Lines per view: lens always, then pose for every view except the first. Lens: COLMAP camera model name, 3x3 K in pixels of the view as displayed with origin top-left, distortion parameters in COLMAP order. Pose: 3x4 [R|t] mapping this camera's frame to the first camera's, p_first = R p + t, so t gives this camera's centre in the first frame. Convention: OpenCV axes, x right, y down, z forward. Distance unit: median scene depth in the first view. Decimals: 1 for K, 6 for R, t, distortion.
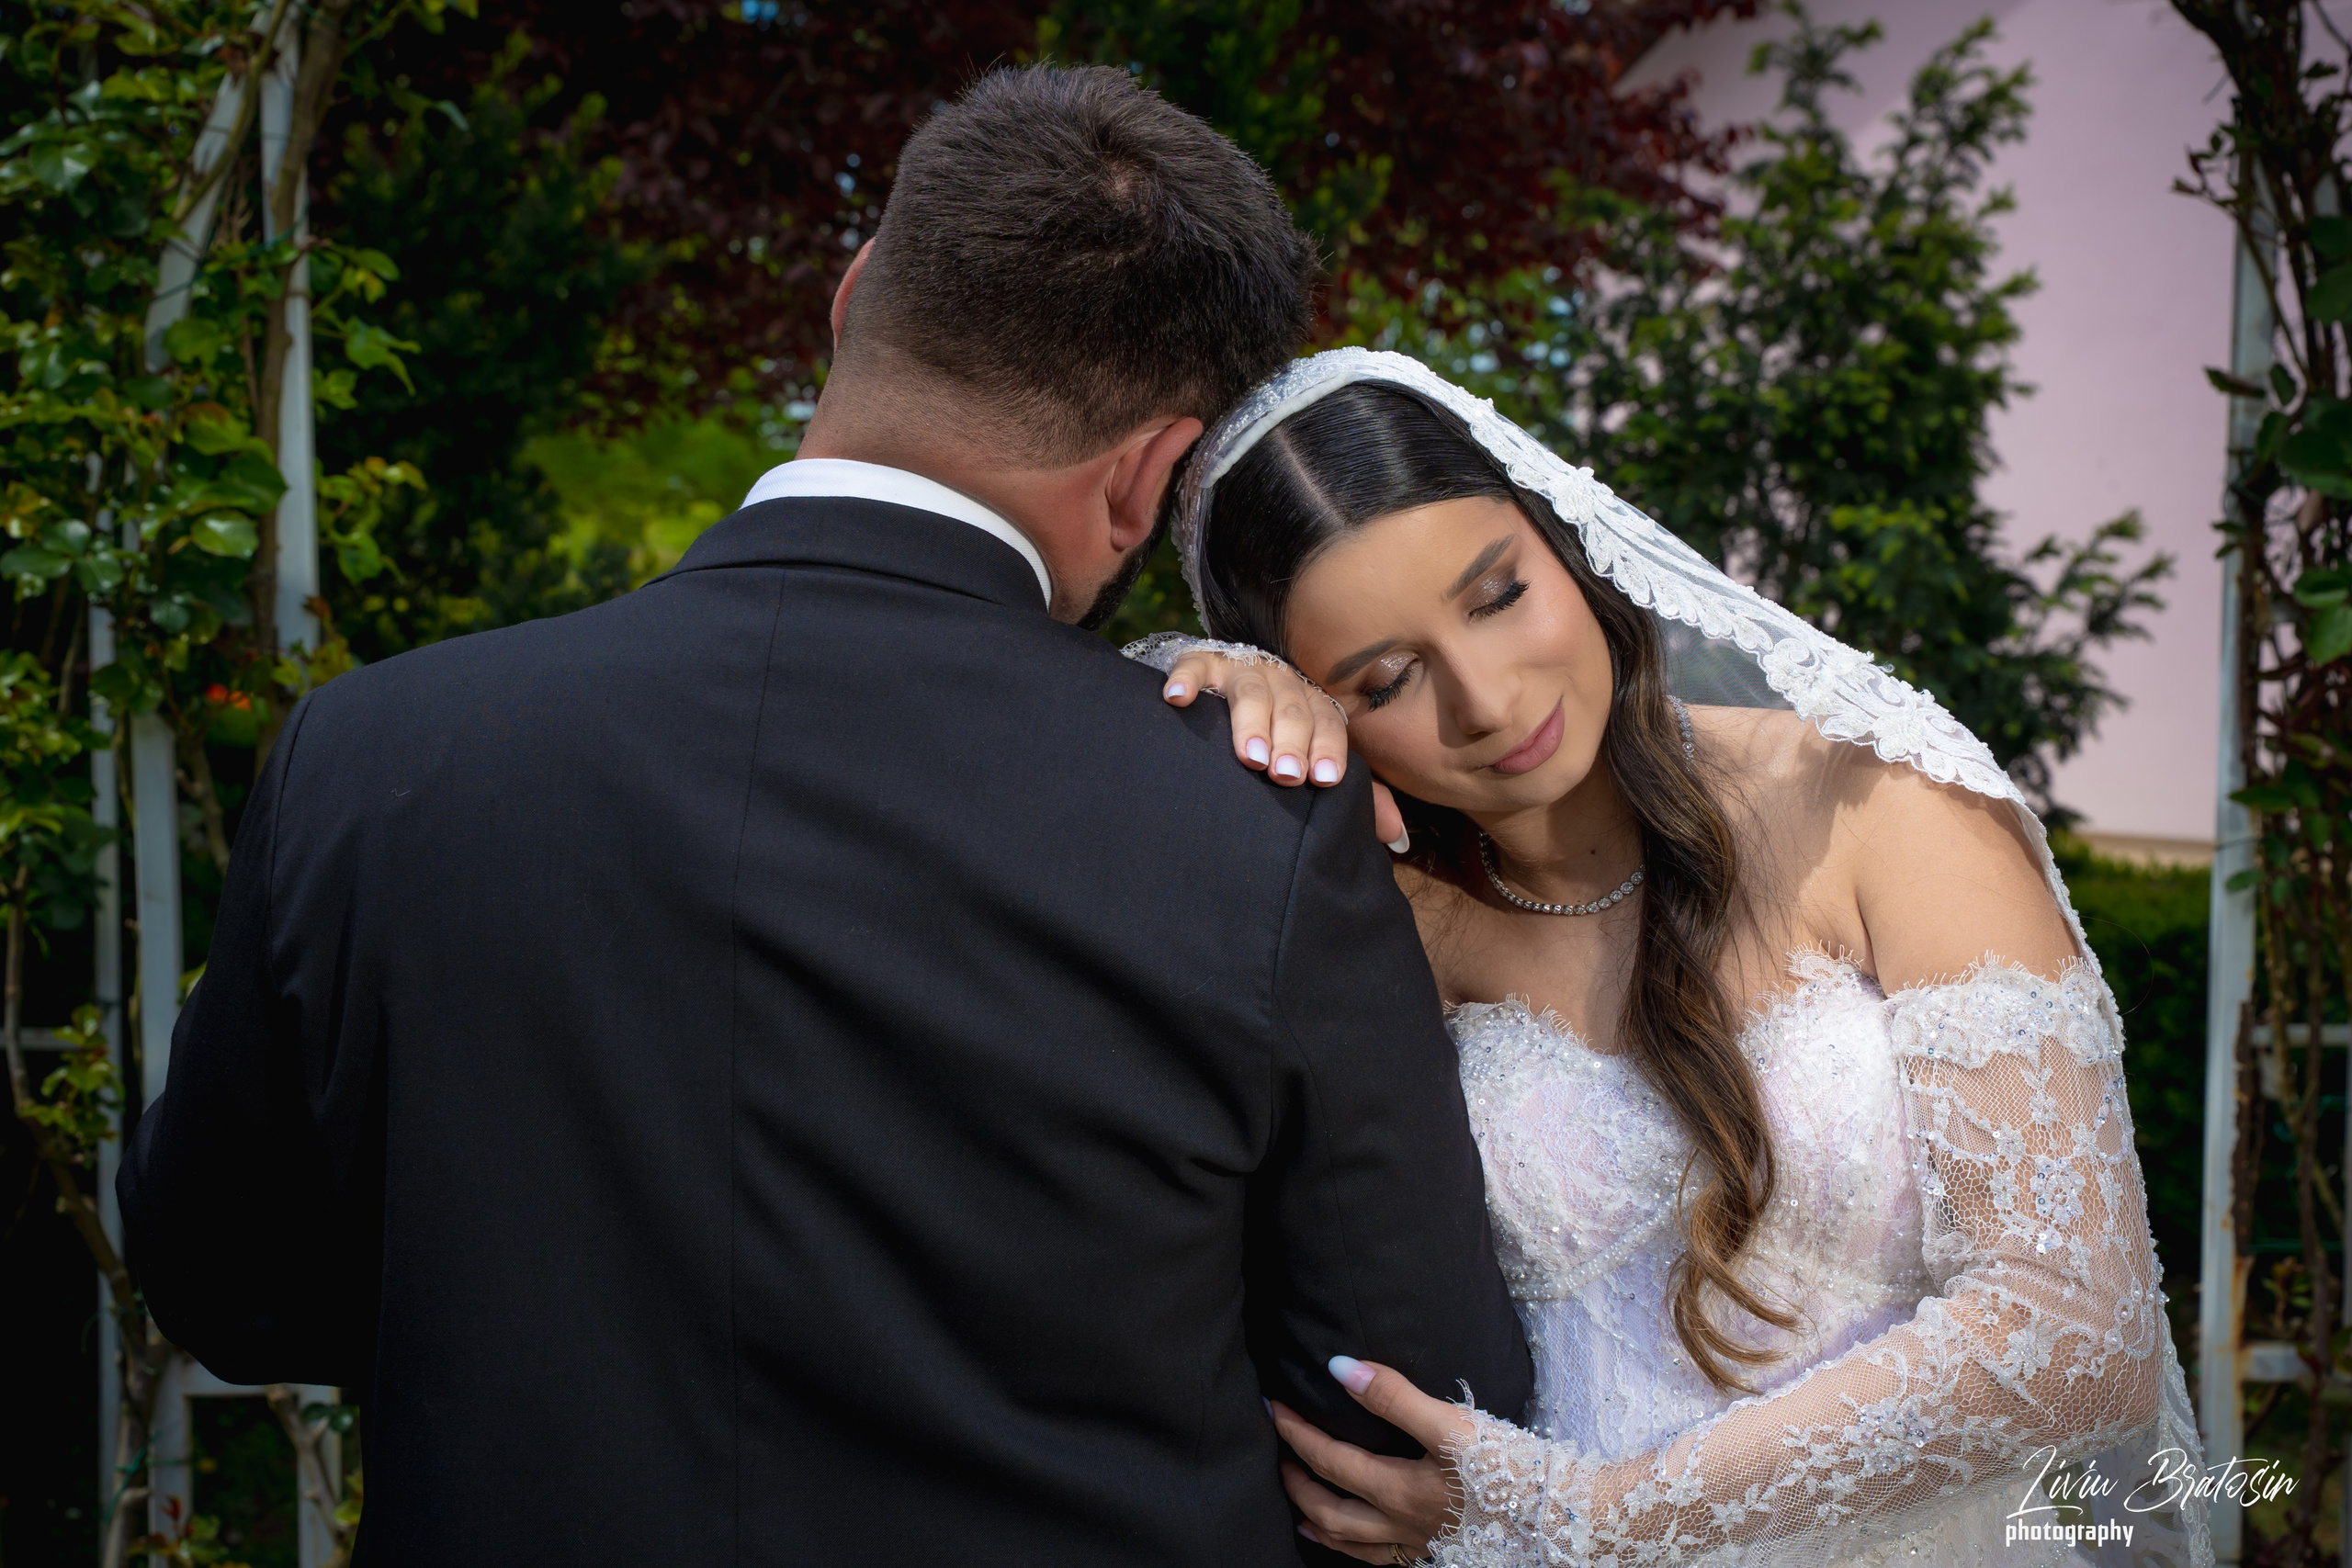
lens RADIAL K [[3433.5, 0, 1176.0], [0, 3433.5, 784.0], [0, 0, 1]] dist [0.099947, 0.131843]
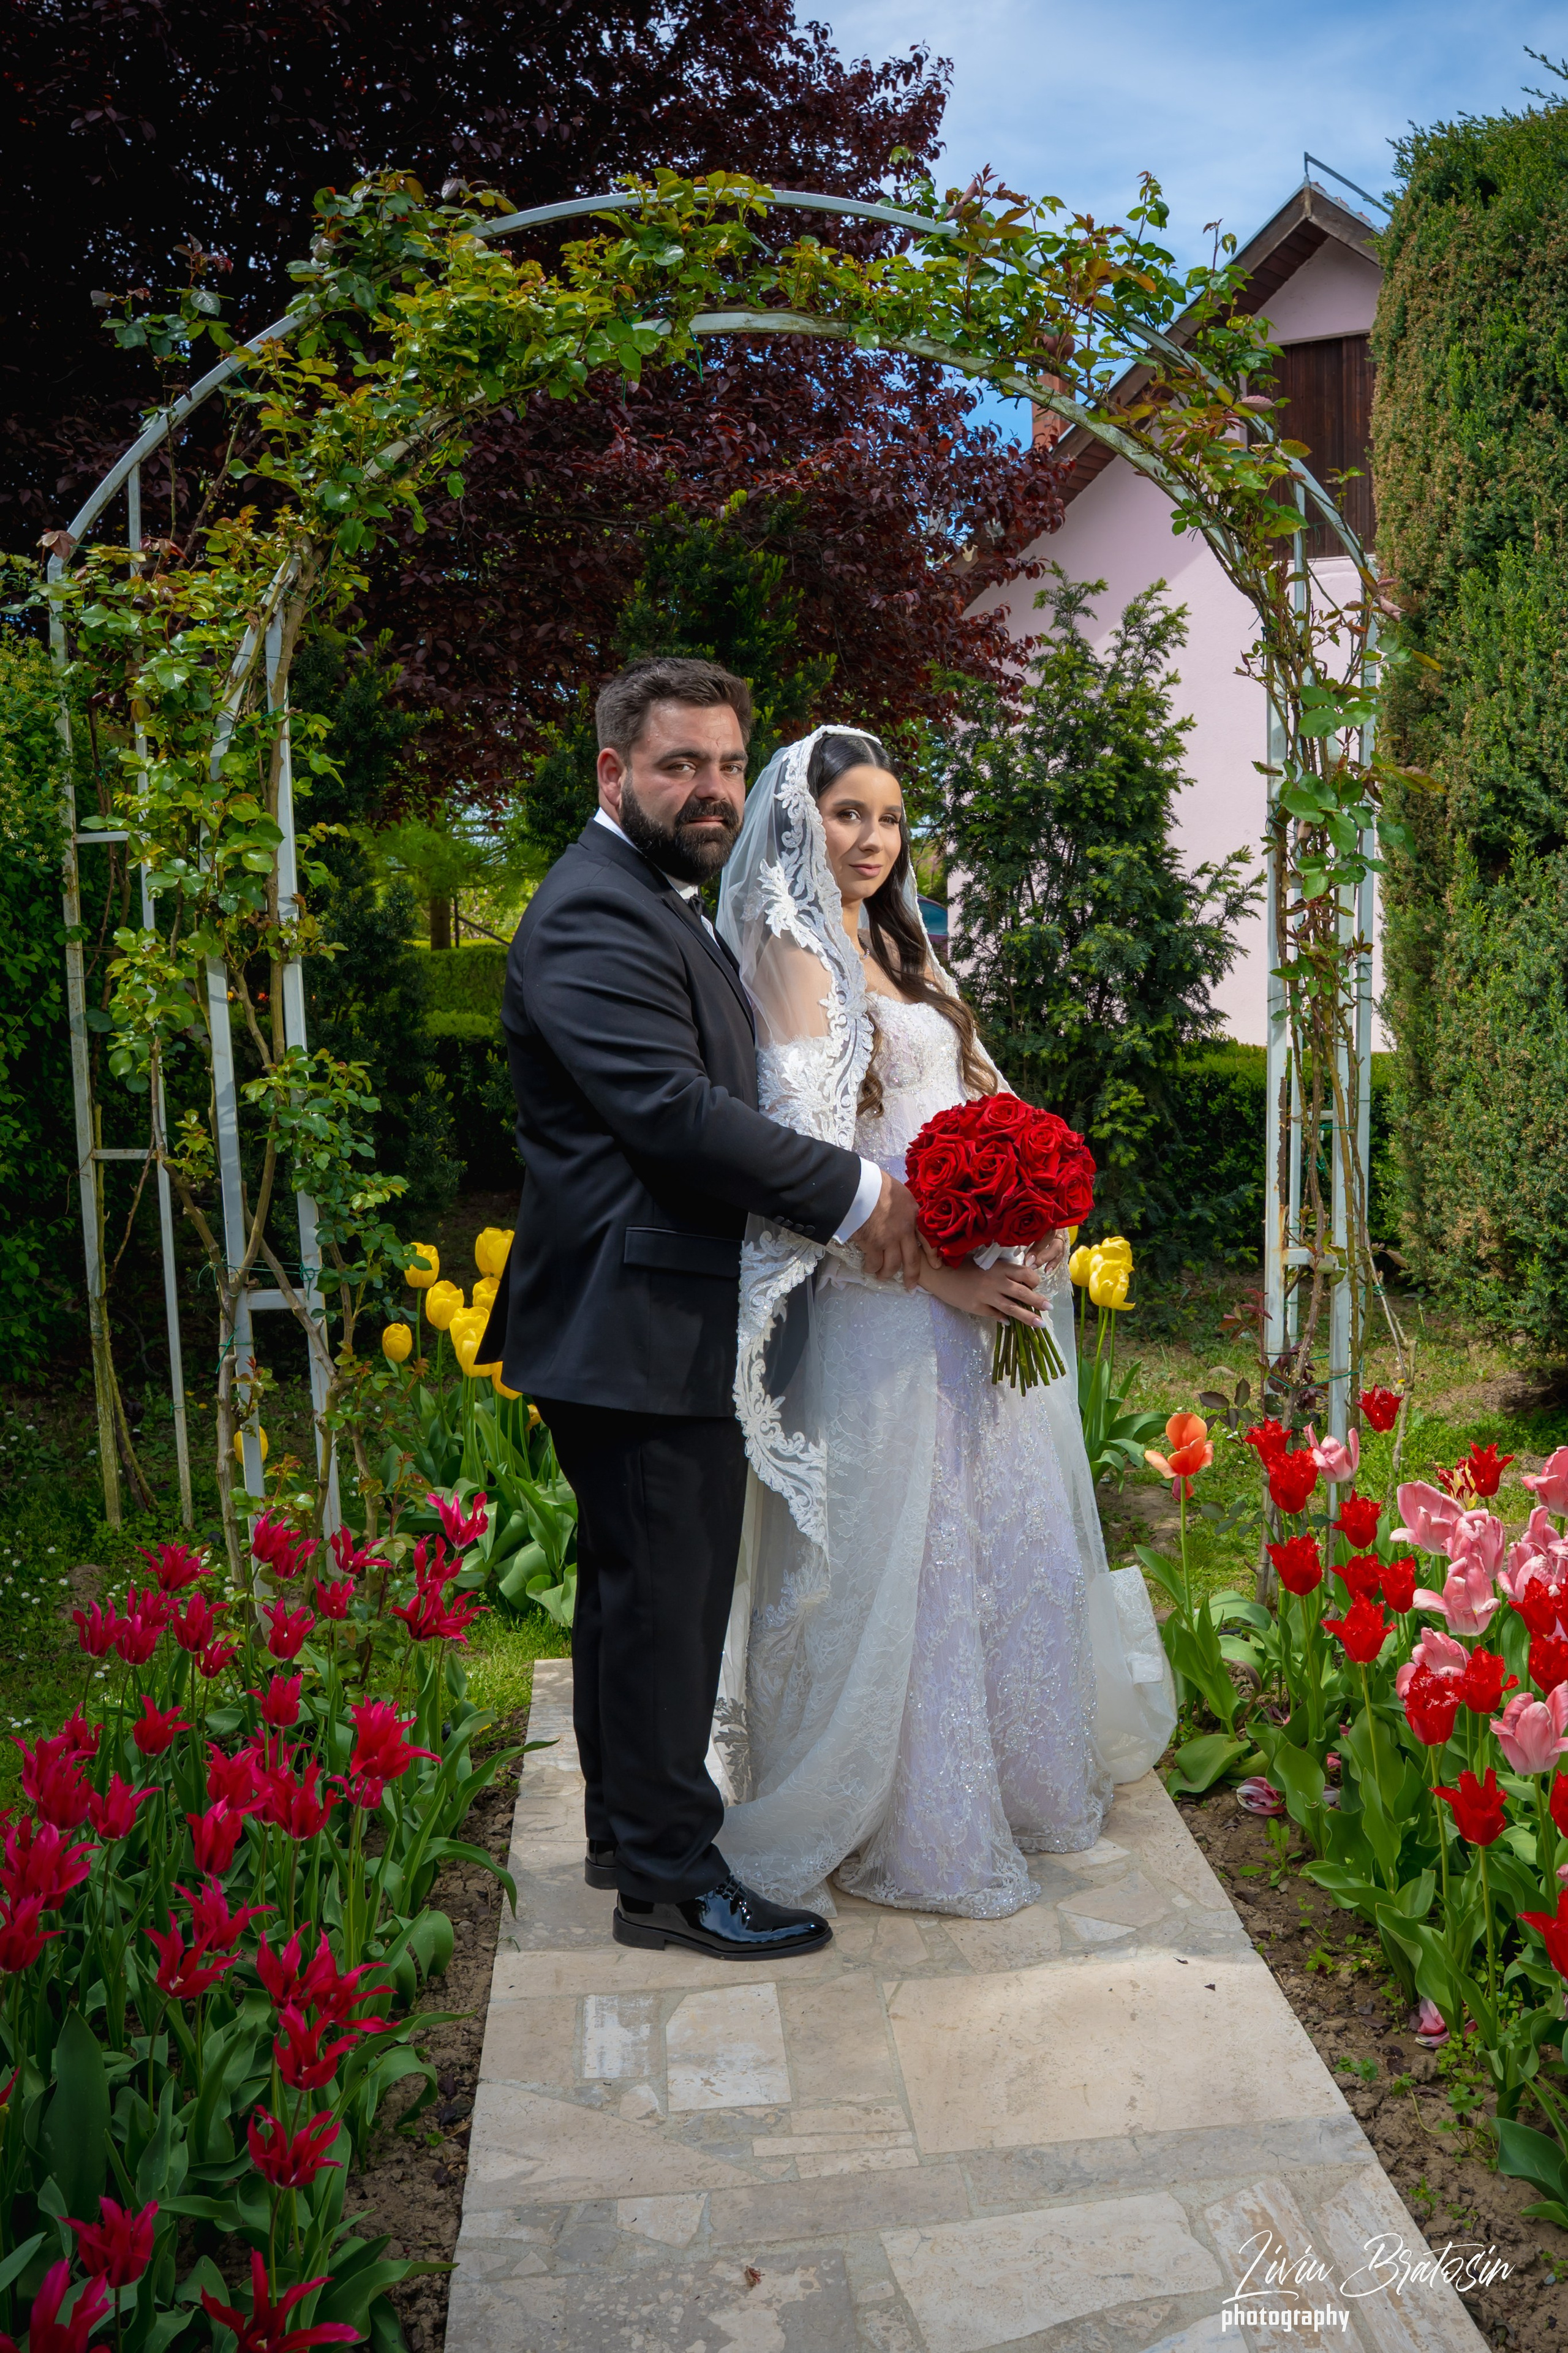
lens RADIAL K [[2136.1, 0, 959.4], [0, 2136.1, 1188.2], [0, 0, 1]] dist [-0.191942, 0.169275]
pose [[0.992494, -0.035116, 0.117142, -0.024587], [0.027064, 0.997206, 0.069631, 0.037299], [-0.119259, -0.065938, 0.990671, -0.205413]]
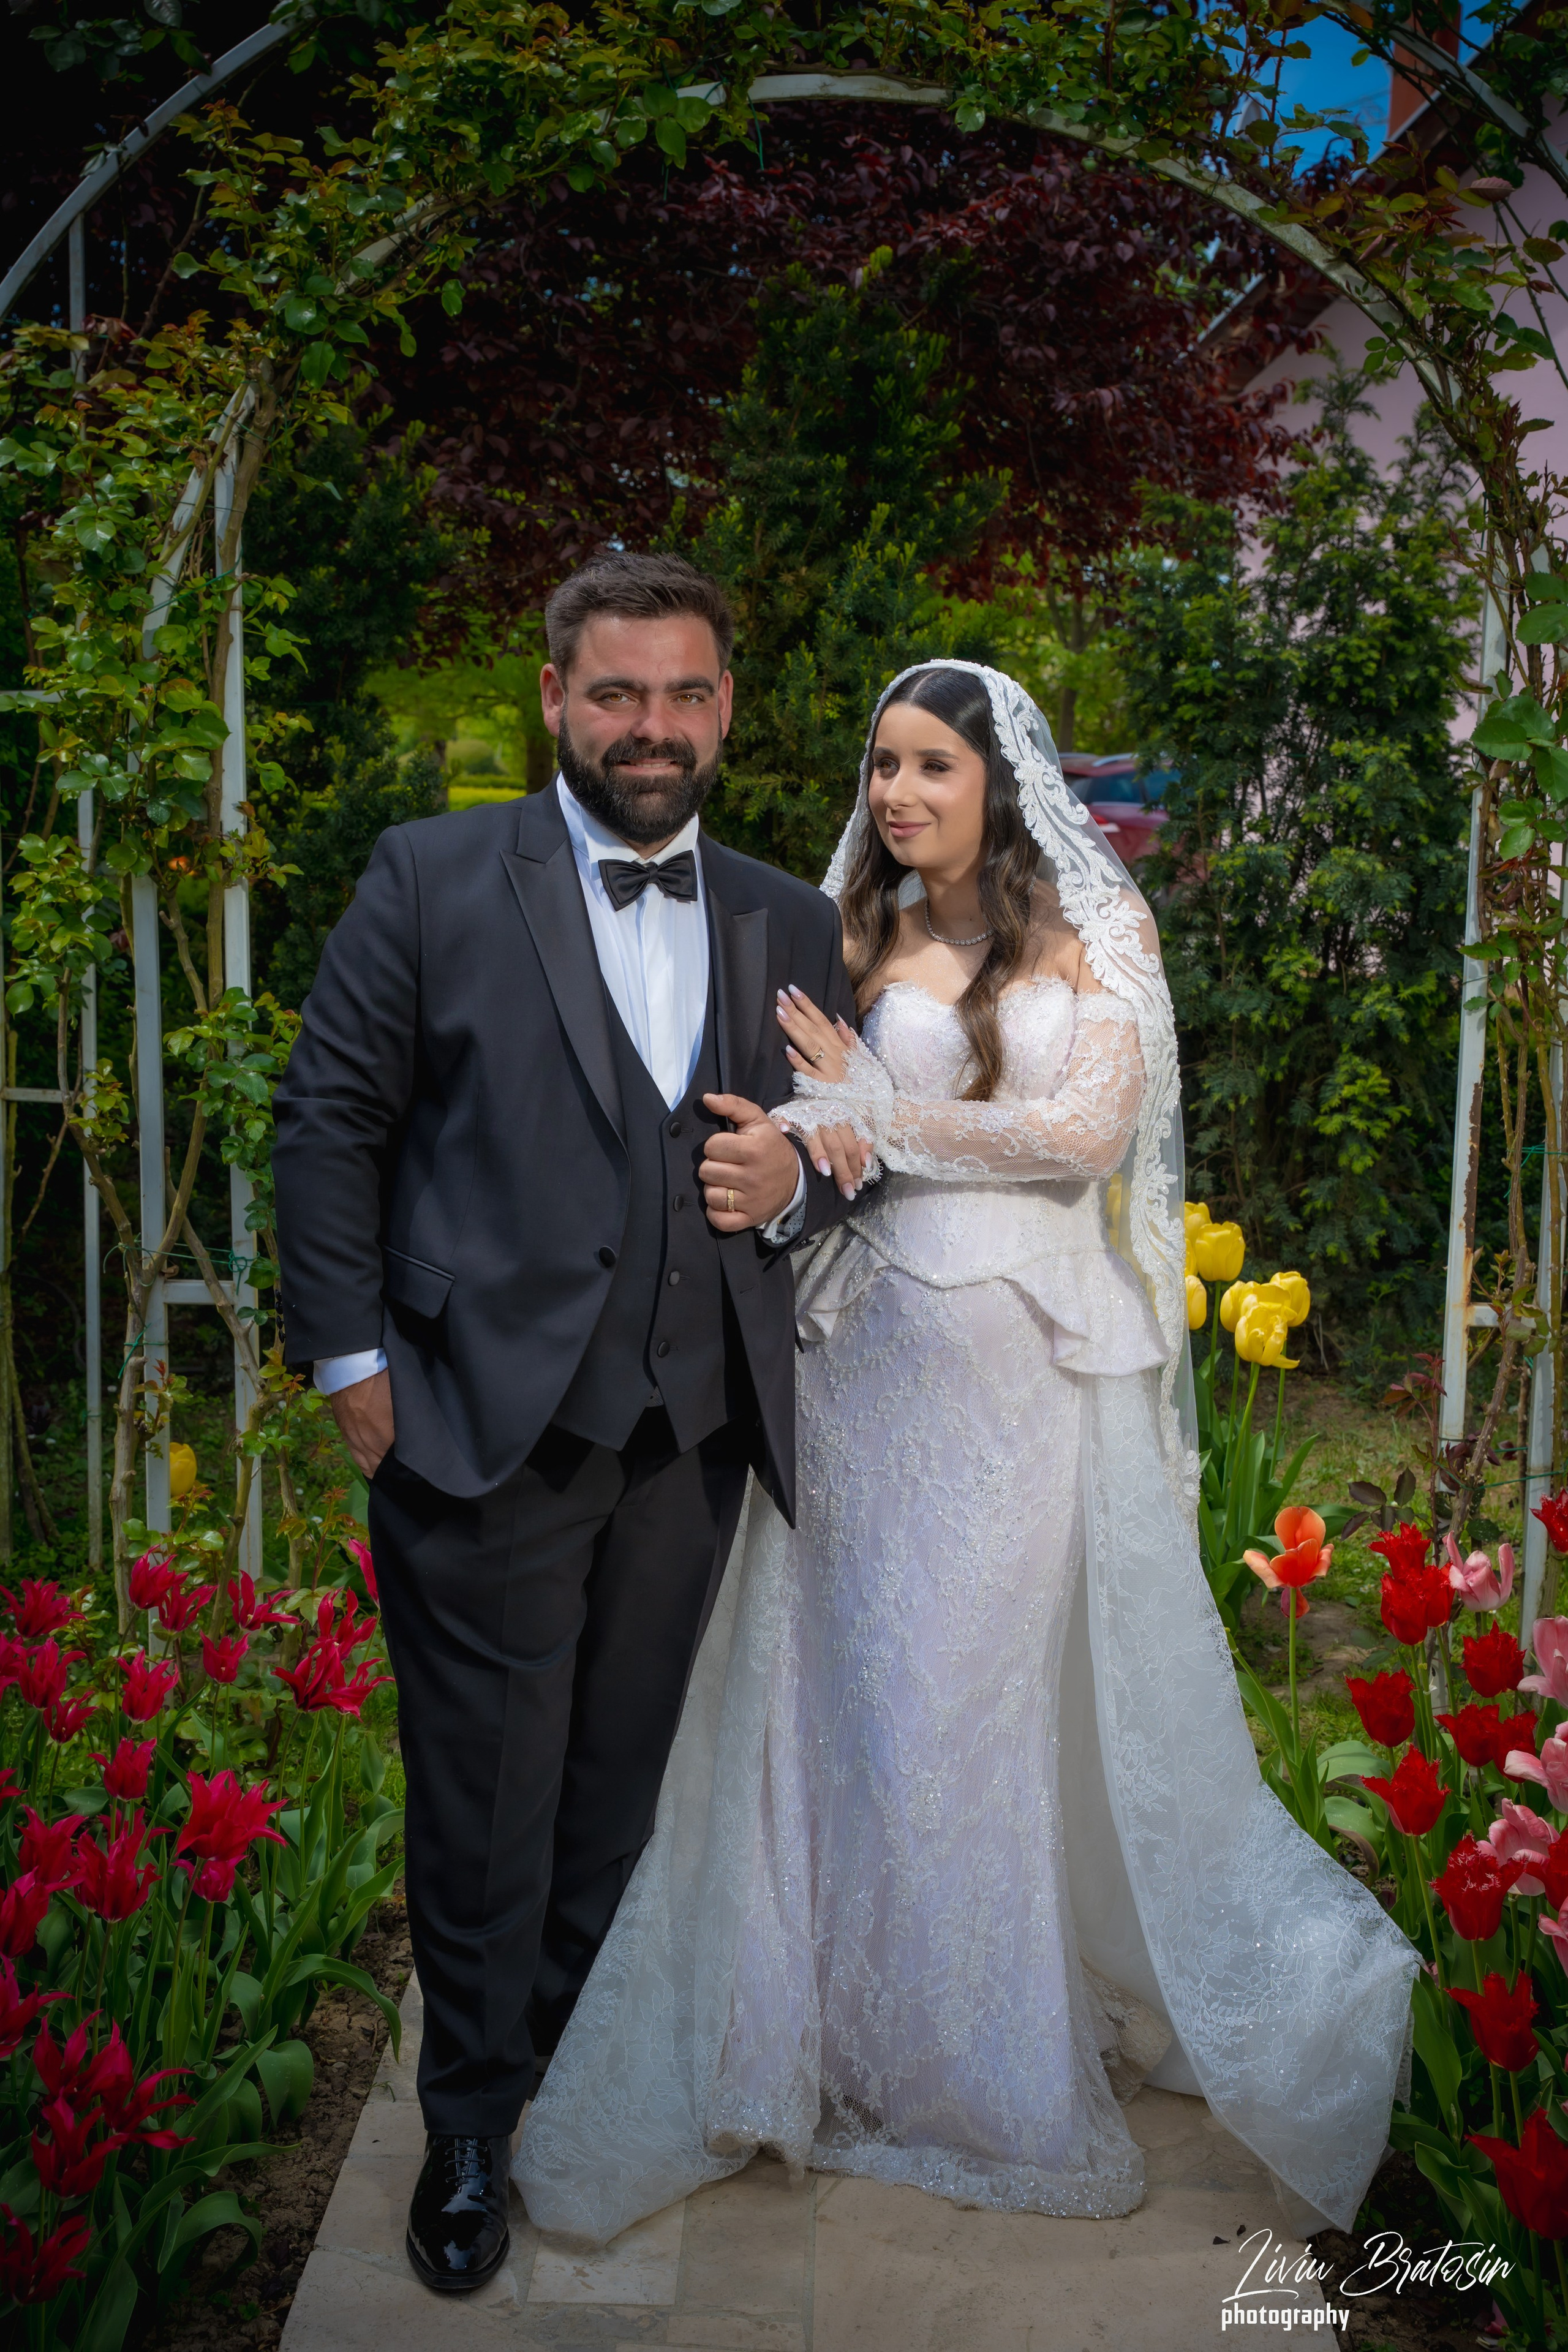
lens RADIAL K [[2998.0, 0, 784.0], [0, 2998.0, 1176.0], [0, 0, 1]] dist [0.002515, 0.374797]
pose [[0.998939, 0.020179, -0.041400, 0.056330], [-0.017015, 0.997008, 0.075403, 0.008492], [0.042797, -0.074619, 0.996293, -0.361972]]
